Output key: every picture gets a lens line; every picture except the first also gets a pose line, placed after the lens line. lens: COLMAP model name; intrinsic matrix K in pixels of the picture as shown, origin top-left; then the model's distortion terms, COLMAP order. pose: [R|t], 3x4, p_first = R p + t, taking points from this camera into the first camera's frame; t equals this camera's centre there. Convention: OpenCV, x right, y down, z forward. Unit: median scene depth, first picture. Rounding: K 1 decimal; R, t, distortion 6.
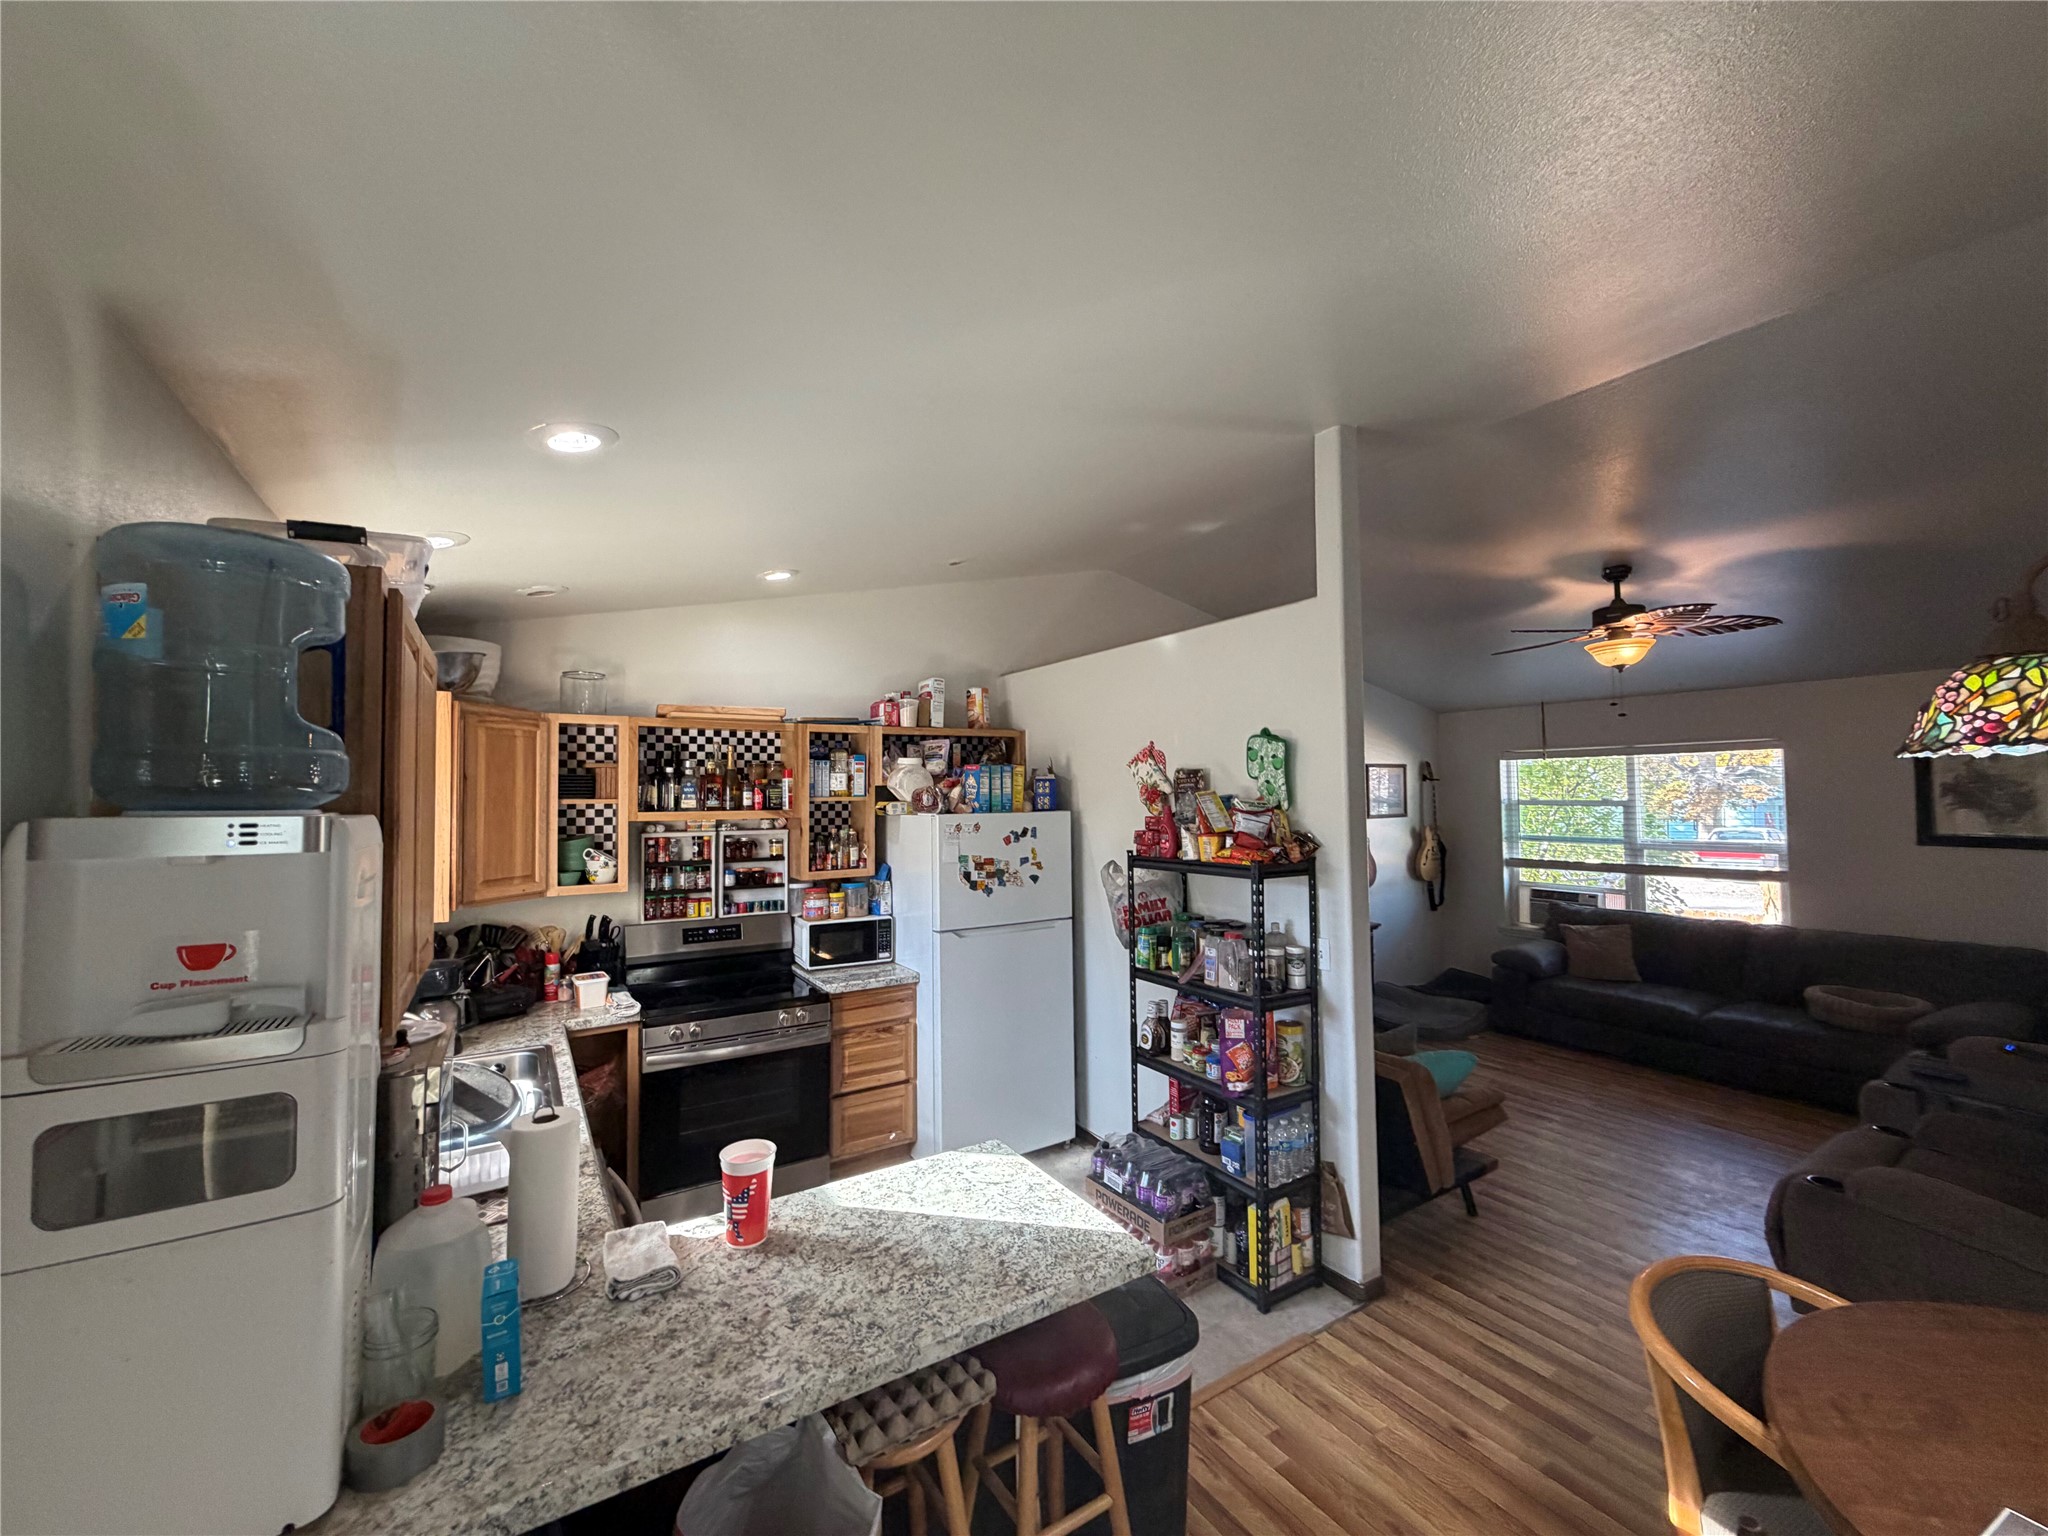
lens RADIAL K [[813.9, 0, 1016.6], [0, 813.9, 766.4], [0, 0, 1]] dist [-0.005061, -0.000371]
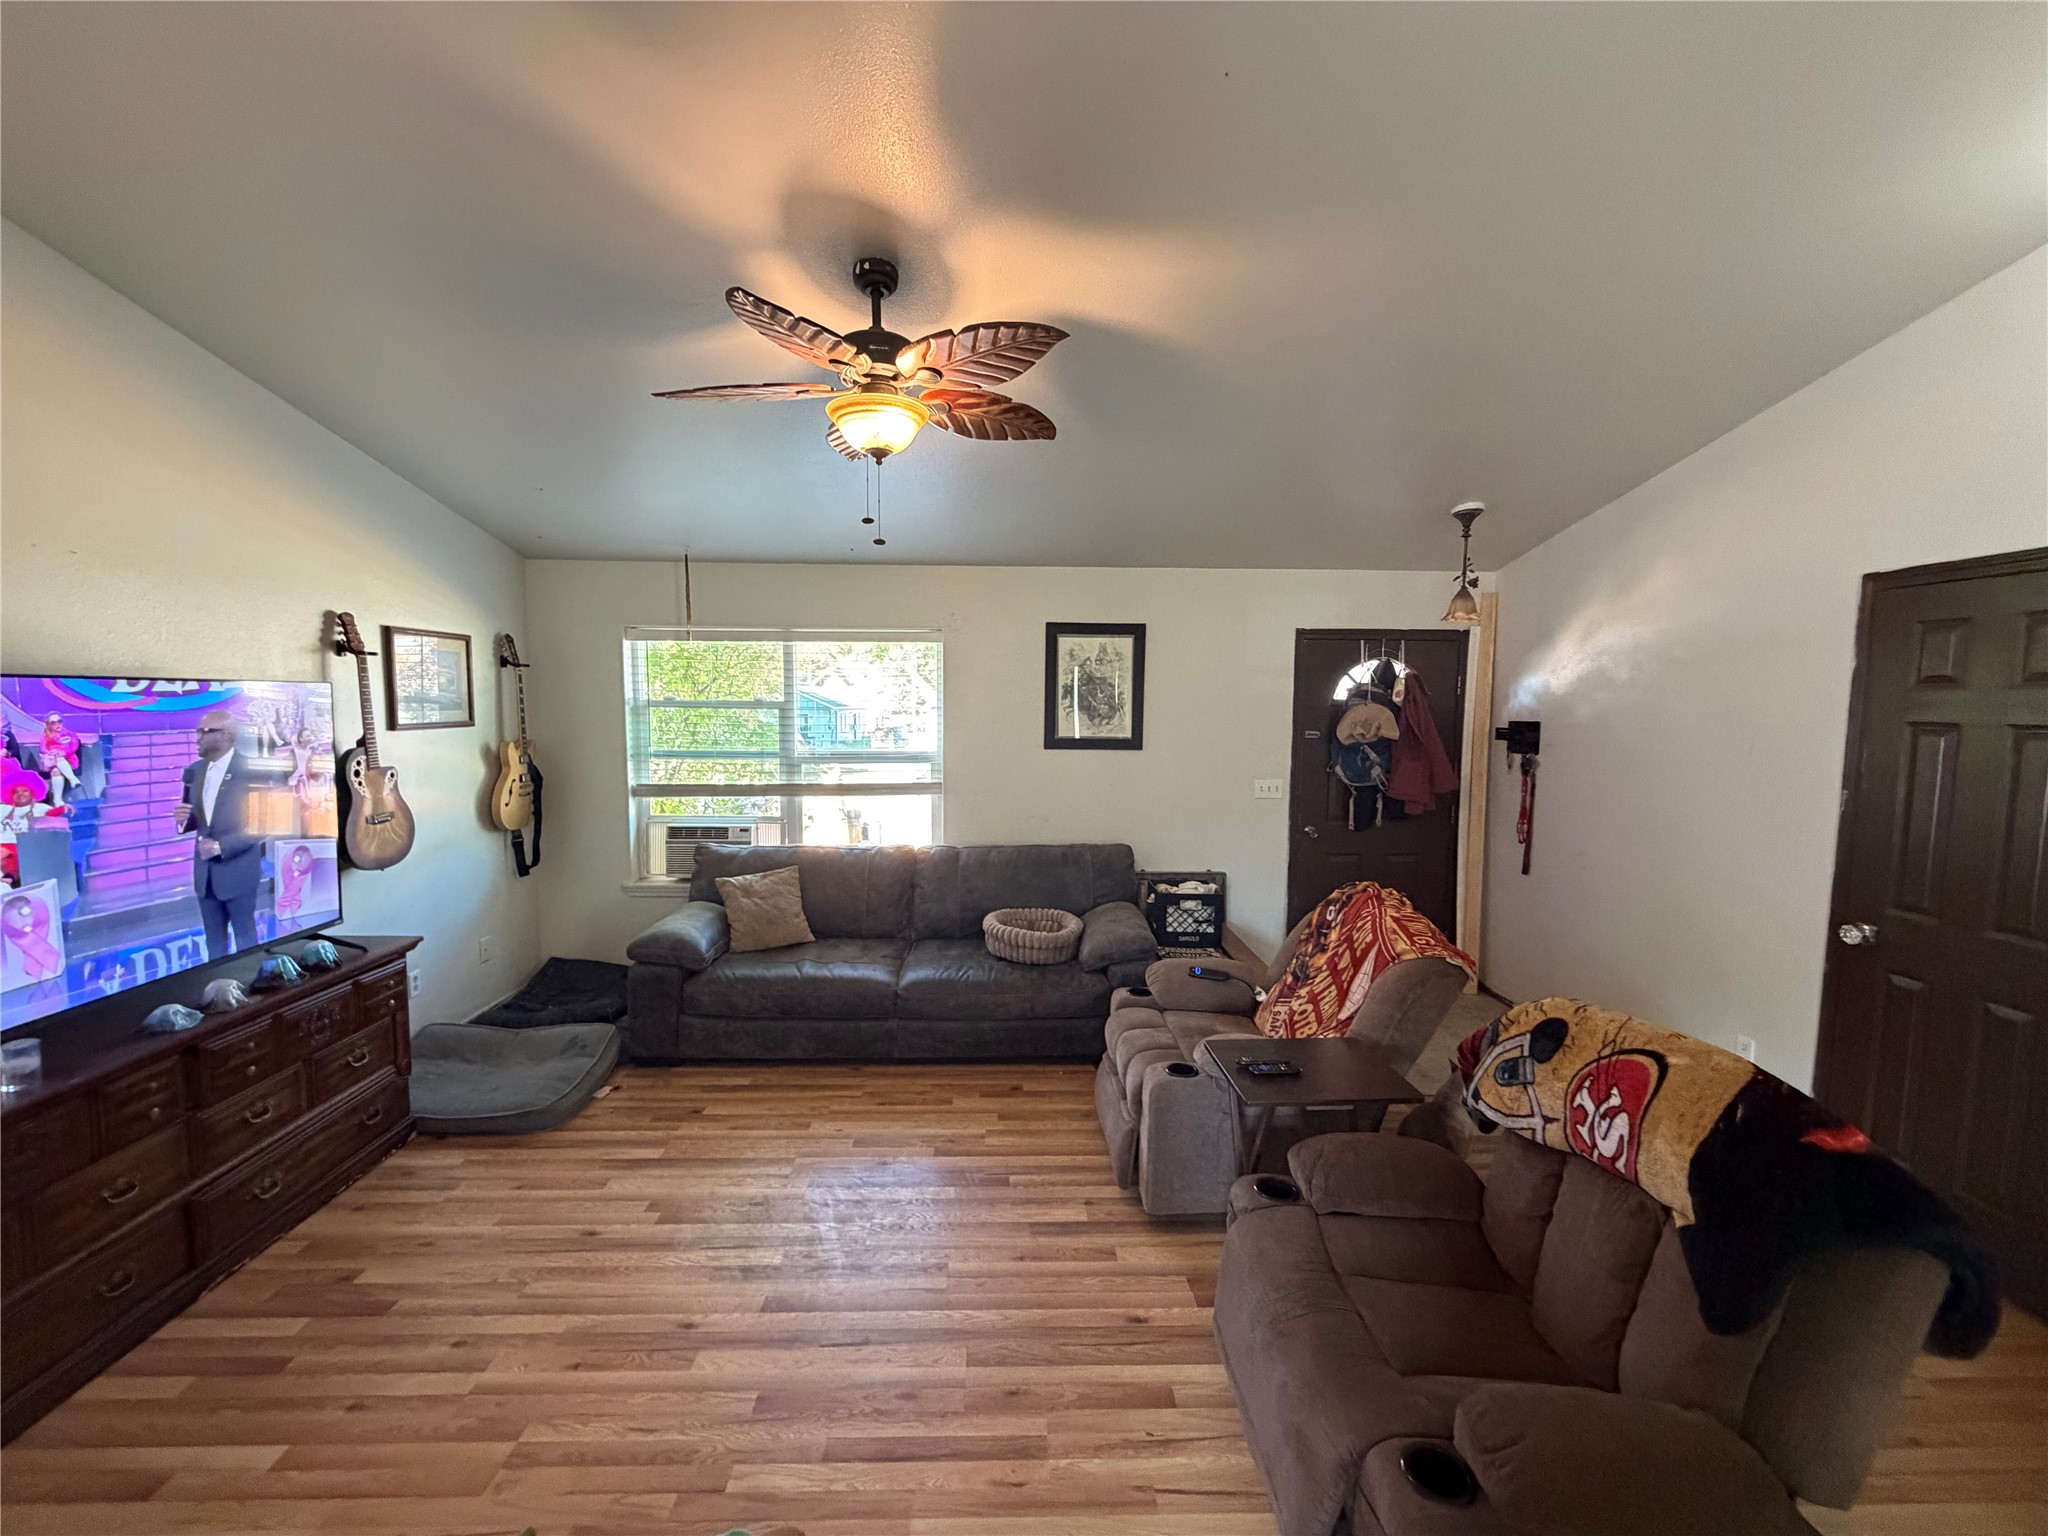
lens RADIAL K [[813.9, 0, 1015.0], [0, 813.9, 769.8], [0, 0, 1]] dist [-0.005061, -0.000371]
pose [[0.513662, -0.058324, 0.856008, 0.197456], [-0.040214, 0.994954, 0.091922, 0.026036], [-0.857050, -0.081640, 0.508724, 0.405808]]
